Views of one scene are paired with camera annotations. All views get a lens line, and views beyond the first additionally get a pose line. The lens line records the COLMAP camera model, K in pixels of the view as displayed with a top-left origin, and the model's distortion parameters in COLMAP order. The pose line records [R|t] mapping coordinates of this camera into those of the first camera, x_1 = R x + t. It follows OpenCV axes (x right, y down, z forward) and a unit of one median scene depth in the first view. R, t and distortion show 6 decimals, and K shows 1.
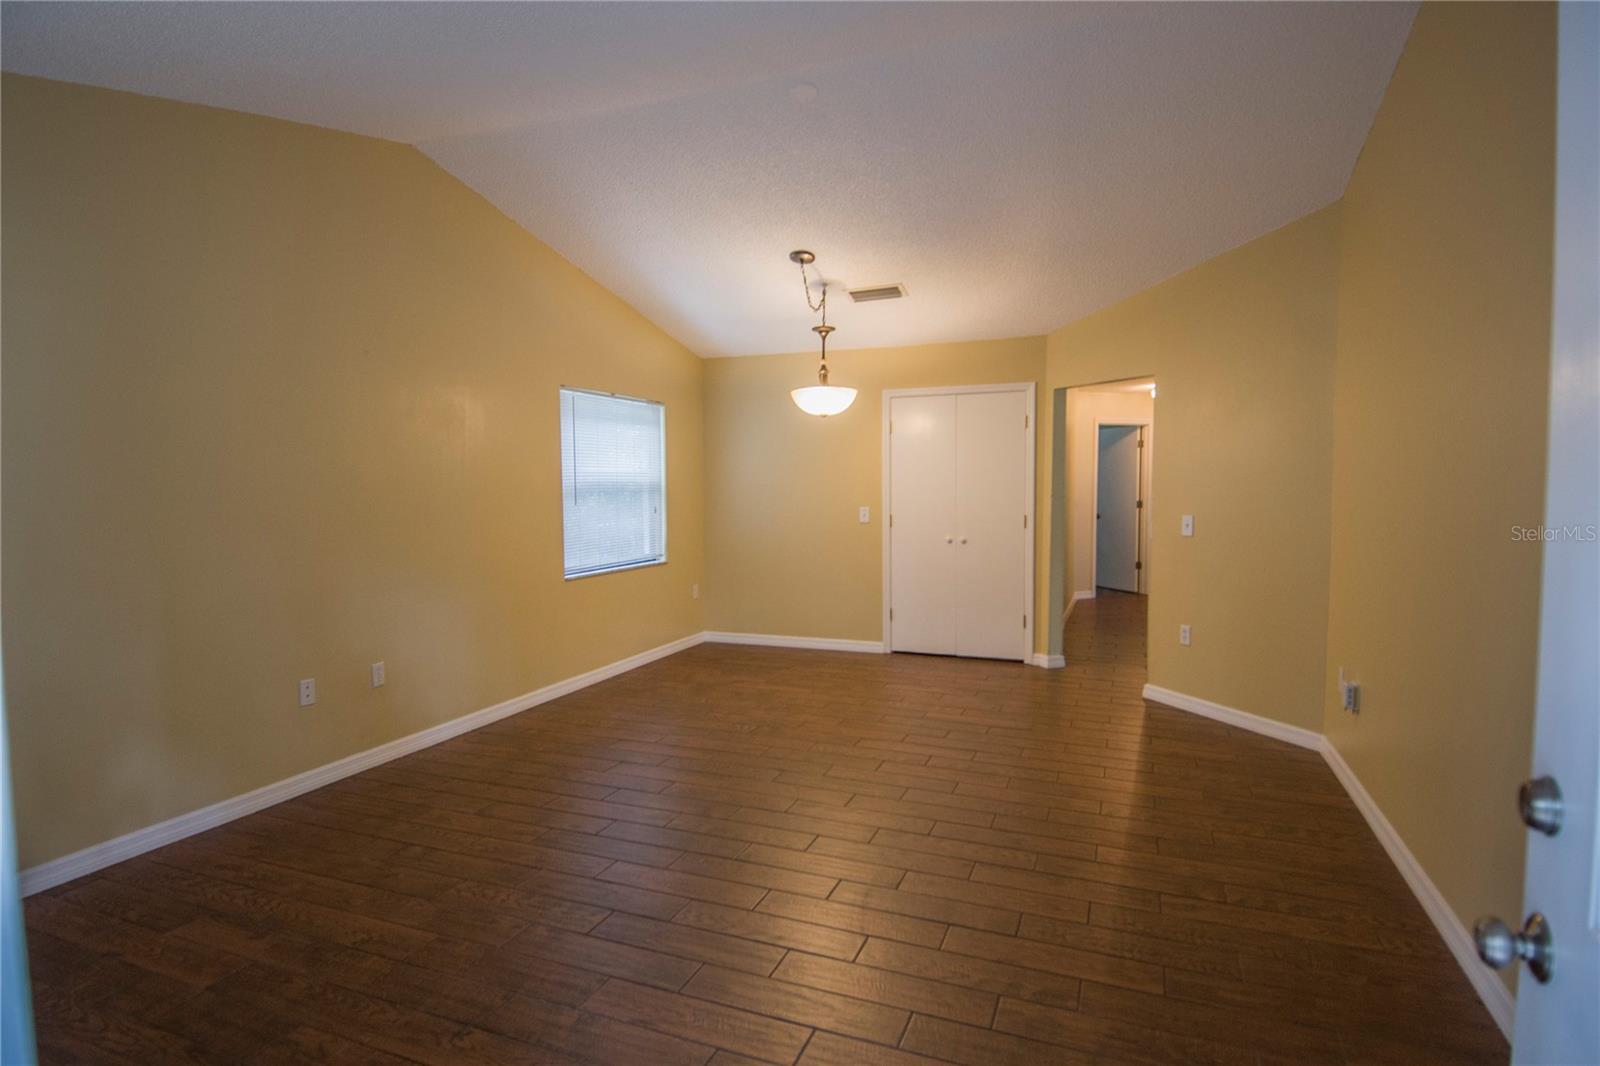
lens RADIAL K [[825.7, 0, 791.4], [0, 825.7, 531.7], [0, 0, 1]] dist [-0.002084, -0.002184]
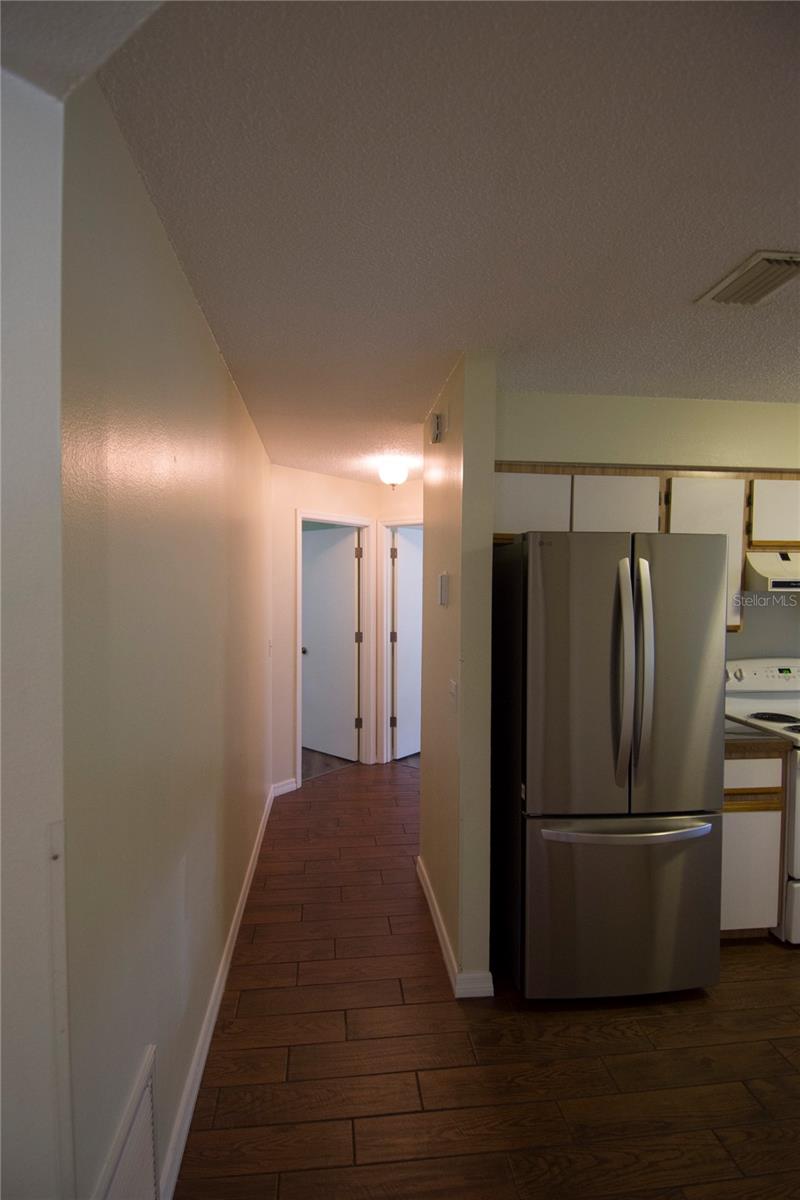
lens RADIAL K [[619.3, 0, 397.6], [0, 619.3, 600.8], [0, 0, 1]] dist [-0.002084, -0.002184]
pose [[0.875070, -0.001709, 0.483994, 0.192785], [0.017530, 0.999450, -0.028164, -0.048747], [-0.483679, 0.033130, 0.874618, 0.515255]]
